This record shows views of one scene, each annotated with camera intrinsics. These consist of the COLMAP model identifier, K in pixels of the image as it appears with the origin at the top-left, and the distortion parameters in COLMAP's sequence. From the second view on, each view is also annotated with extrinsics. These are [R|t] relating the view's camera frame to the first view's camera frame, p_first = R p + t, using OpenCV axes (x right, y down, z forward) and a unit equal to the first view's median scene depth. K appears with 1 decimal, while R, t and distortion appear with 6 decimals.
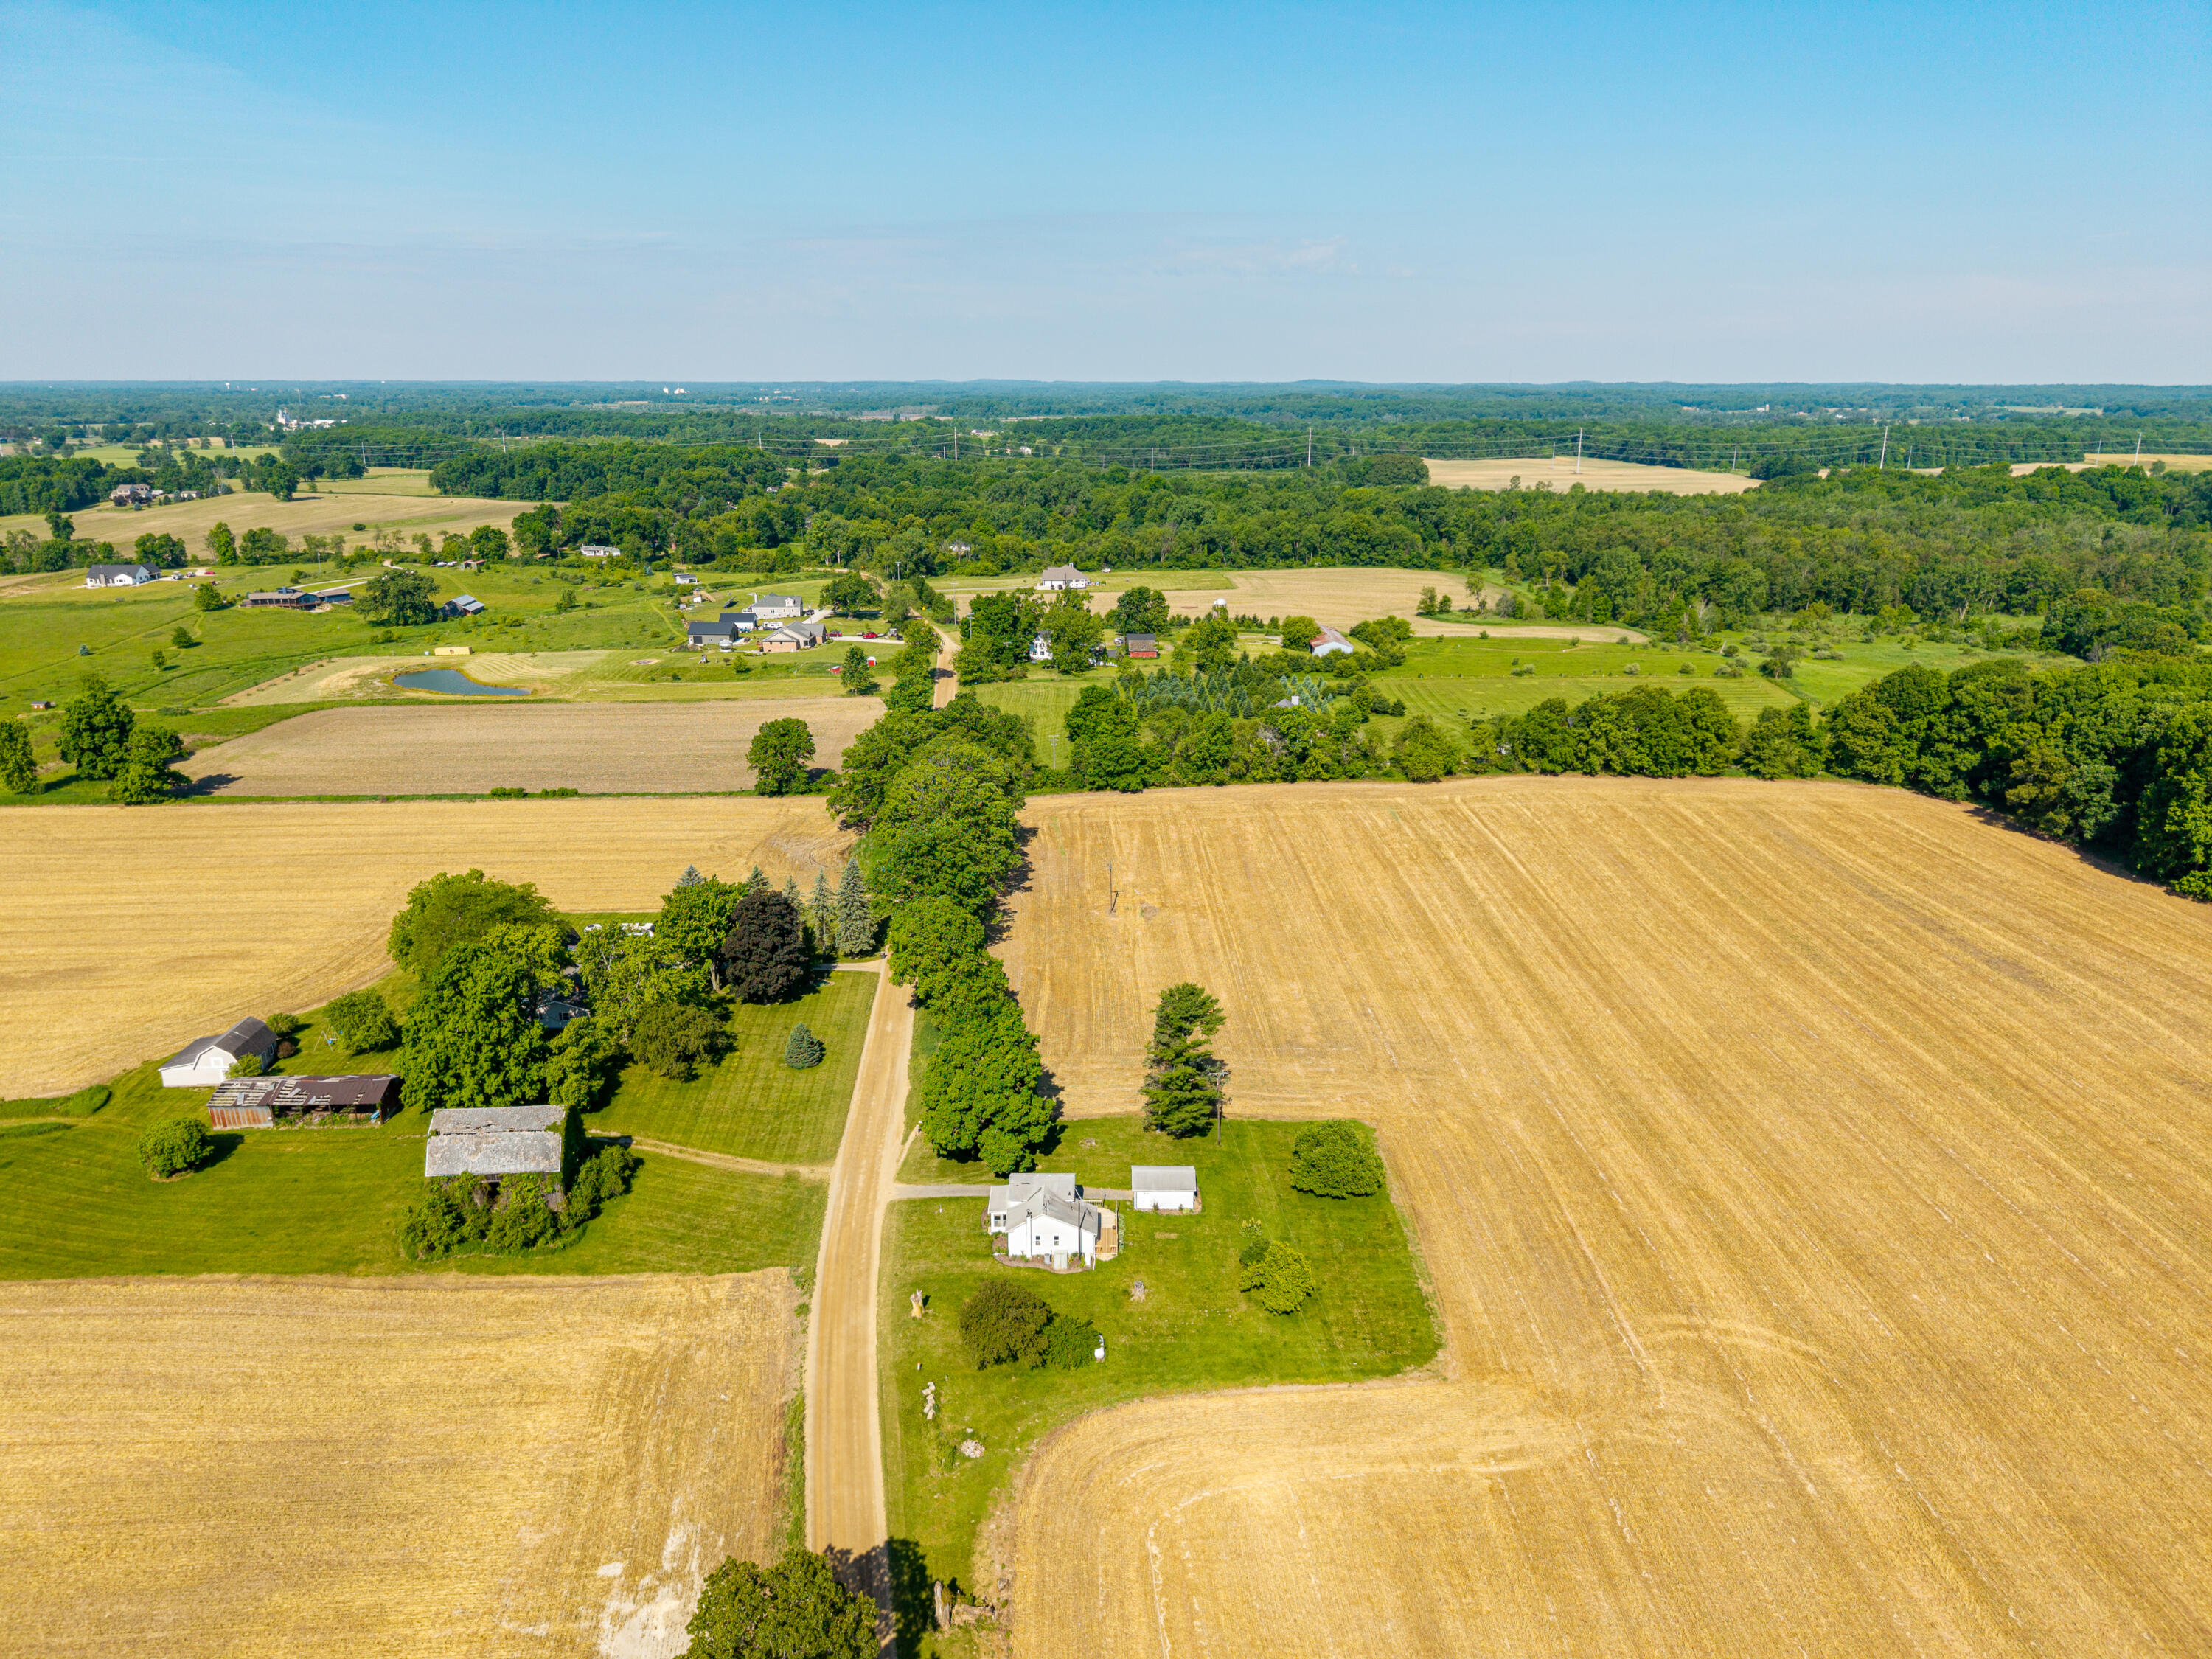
lens RADIAL K [[1469.3, 0, 1098.8], [0, 1469.3, 838.0], [0, 0, 1]] dist [0.052478, -0.071610]
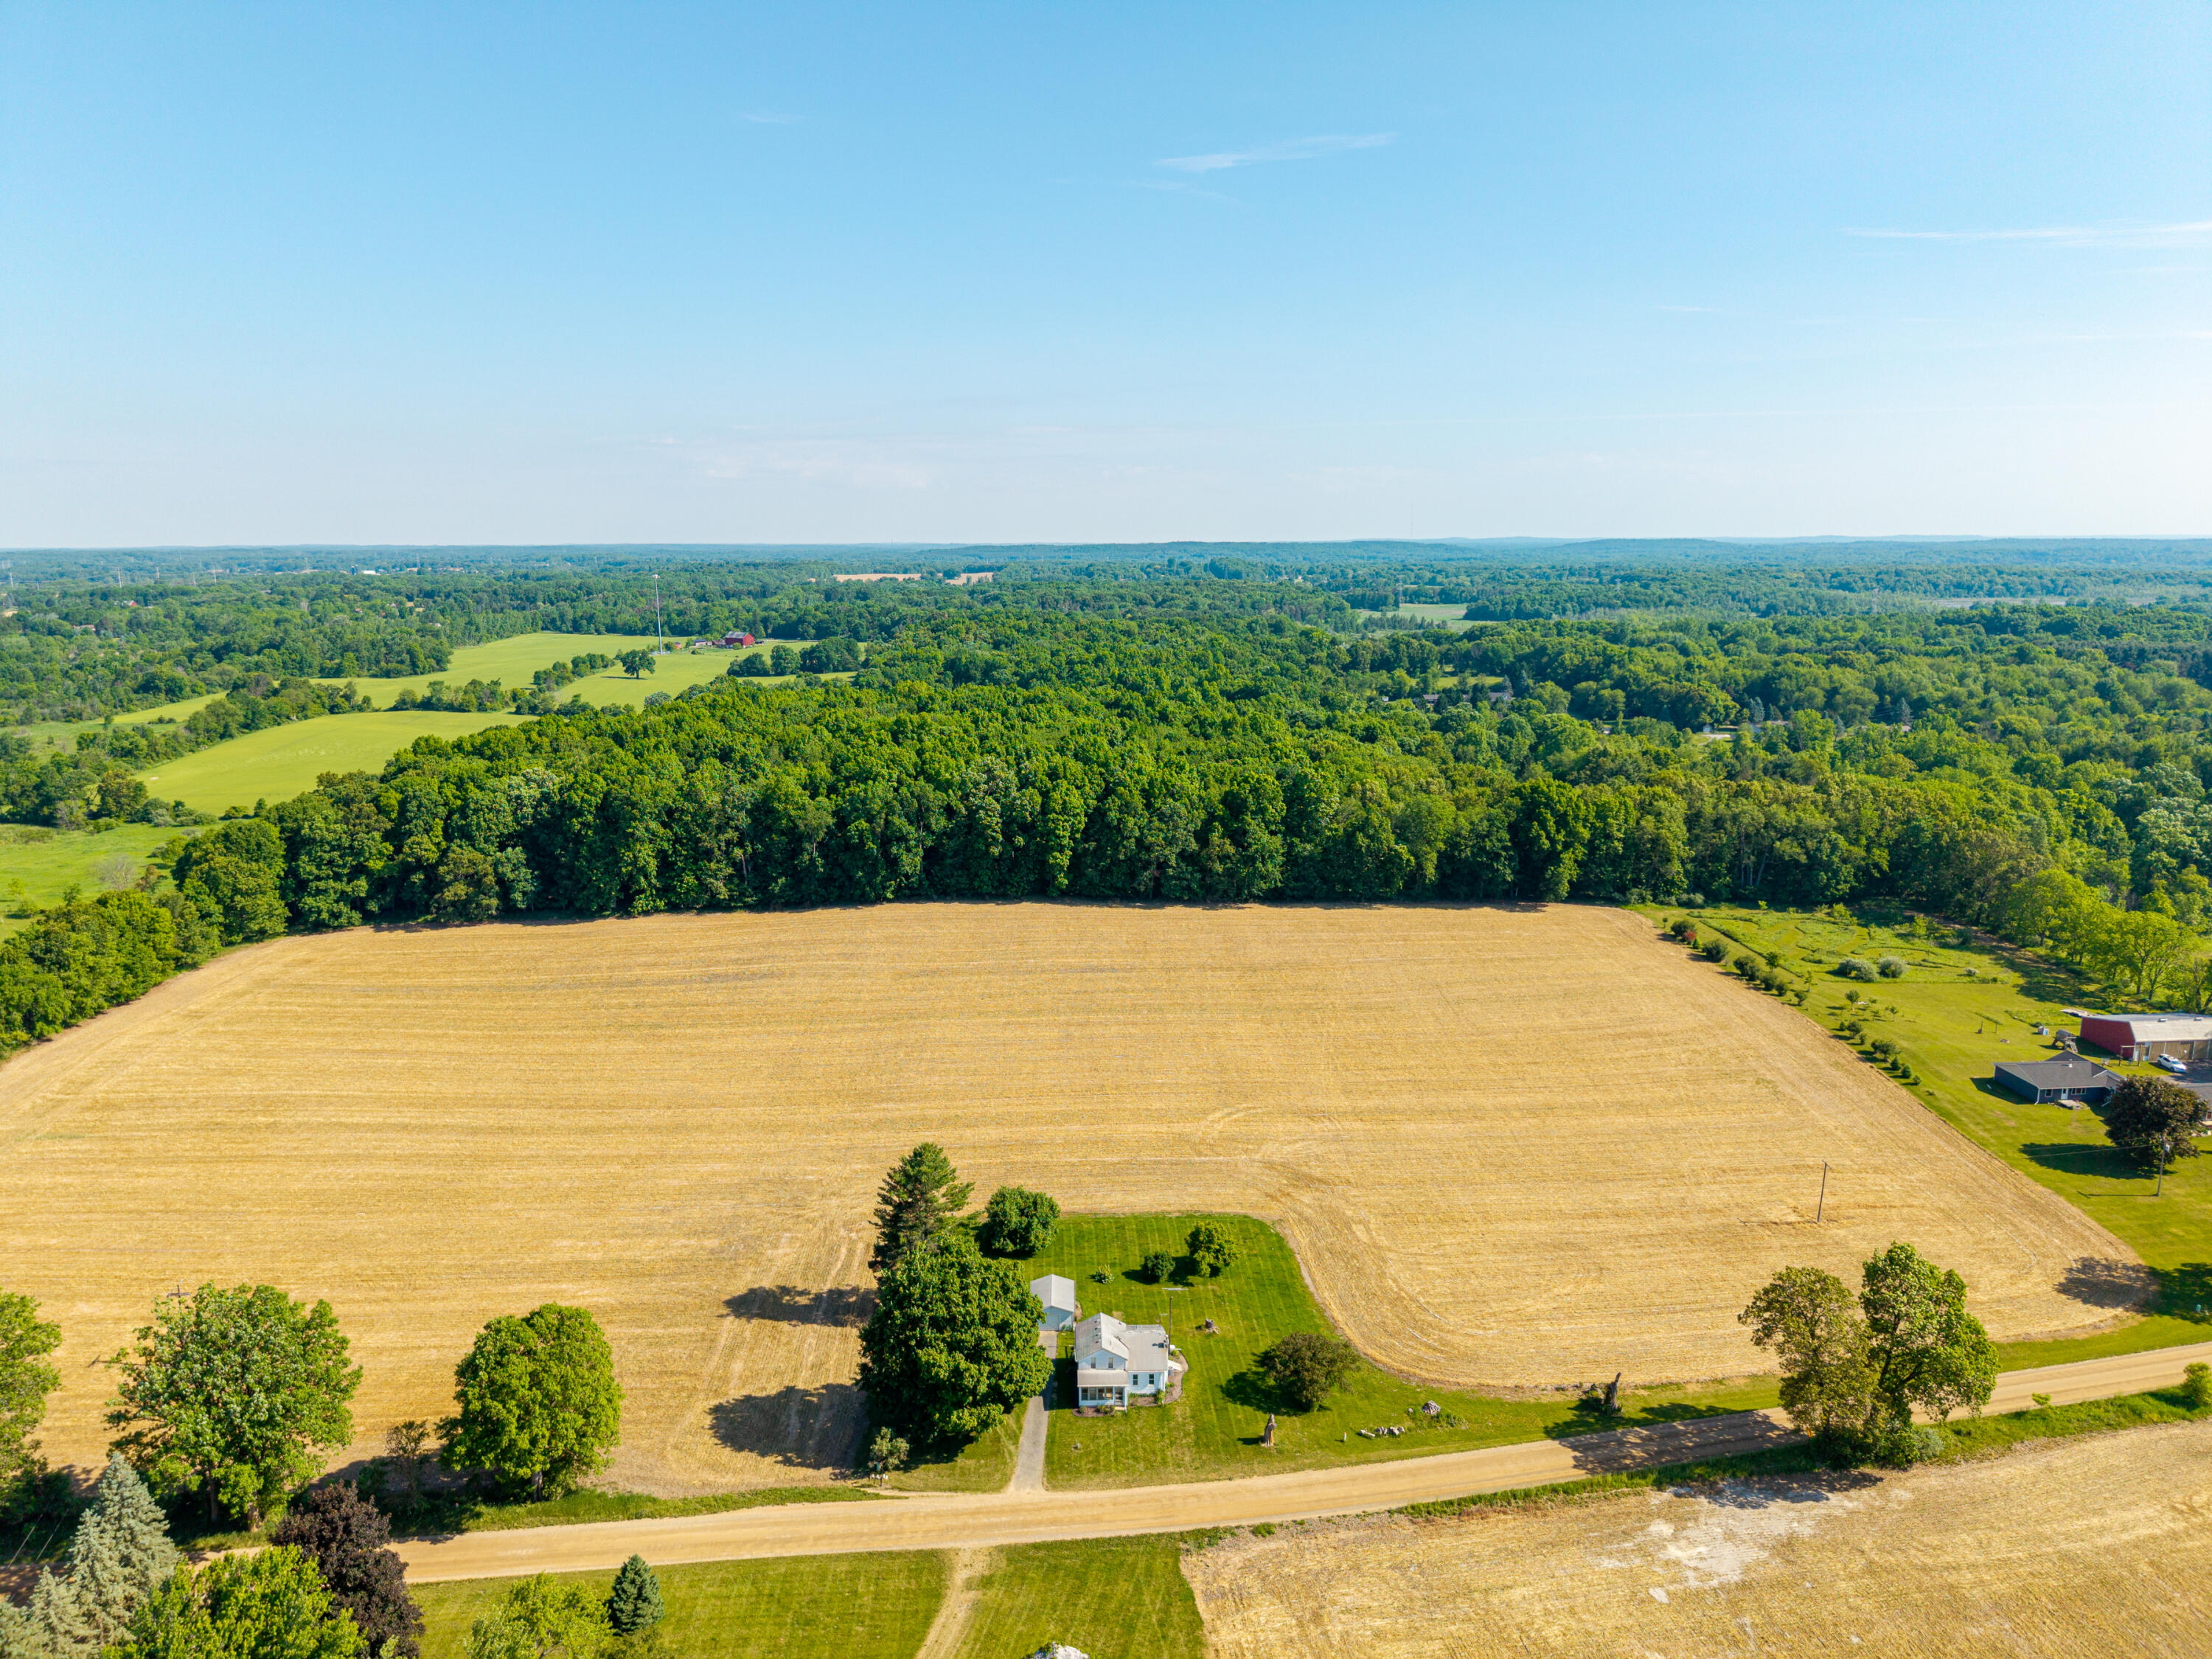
lens RADIAL K [[1469.3, 0, 1098.8], [0, 1469.3, 838.0], [0, 0, 1]] dist [0.052478, -0.071610]
pose [[-0.028247, -0.200017, 0.979385, -0.493445], [0.301834, 0.932336, 0.199114, -0.142810], [-0.952942, 0.301236, 0.034036, 0.459182]]
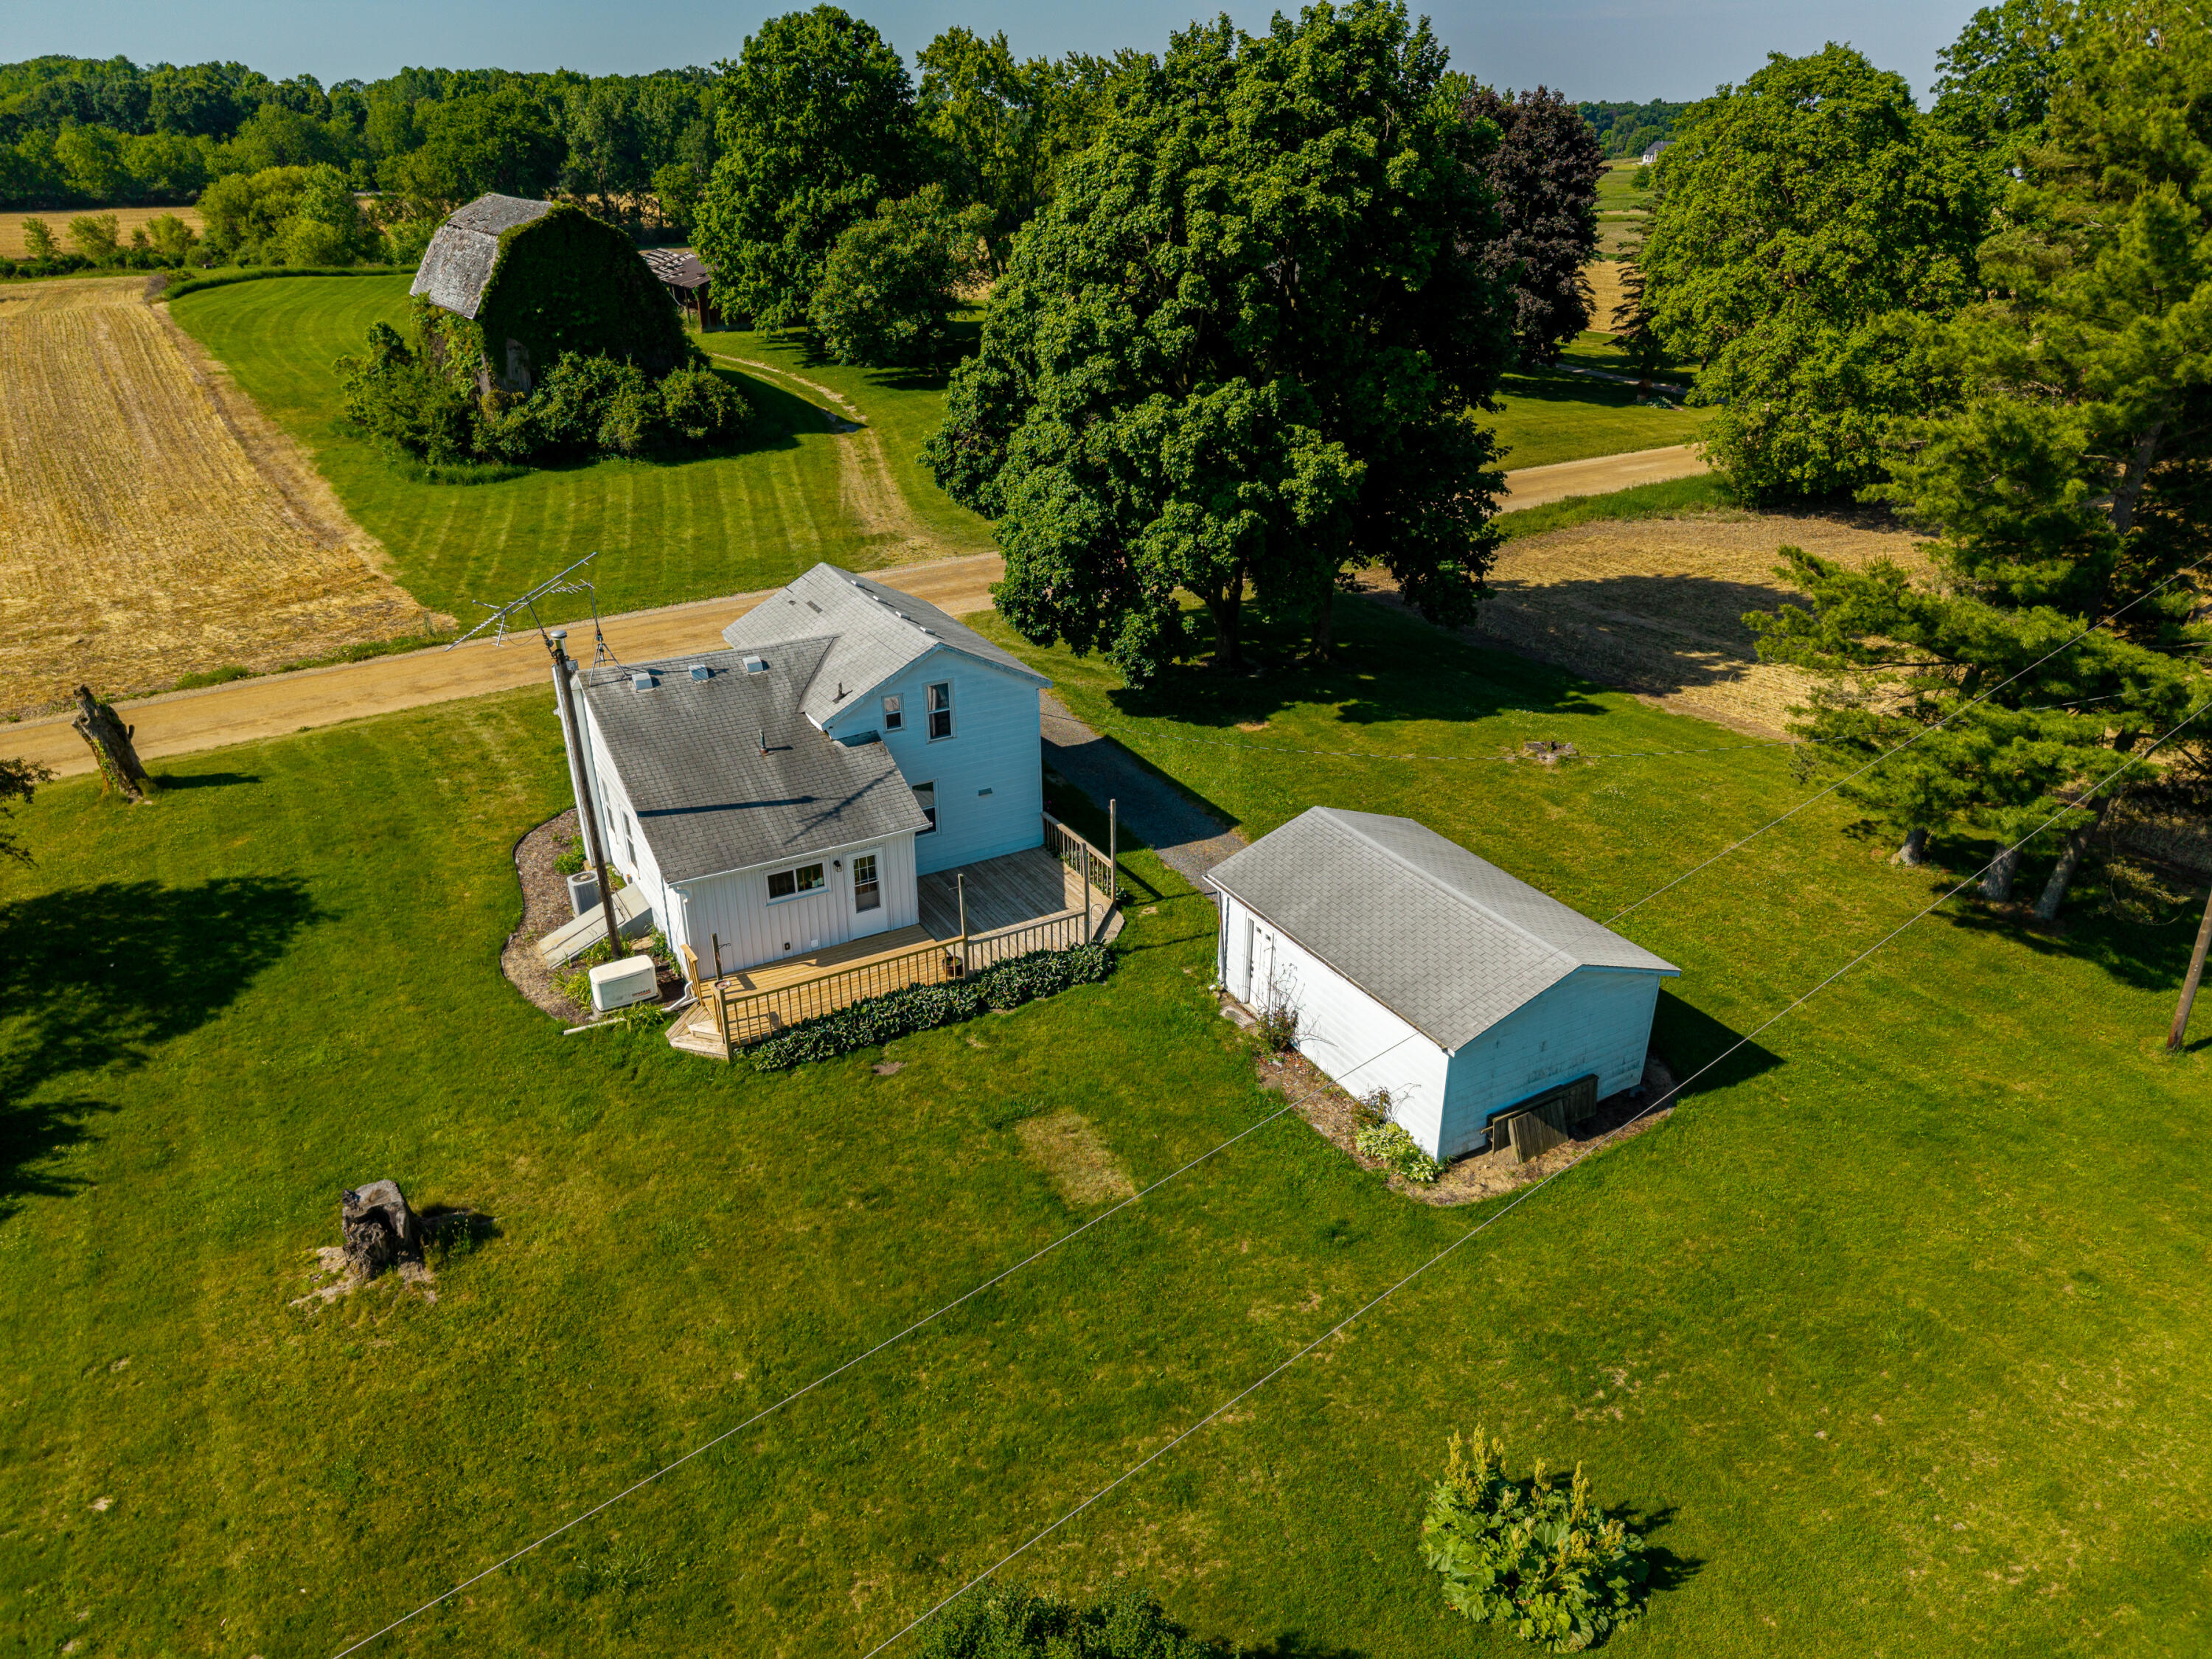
lens RADIAL K [[1472.1, 0, 1107.5], [0, 1472.1, 825.0], [0, 0, 1]] dist [0.001989, -0.001235]
pose [[0.501936, 0.371440, -0.781084, 0.082956], [-0.260645, 0.926064, 0.272890, 0.101488], [0.824696, 0.066612, 0.561639, 0.481440]]
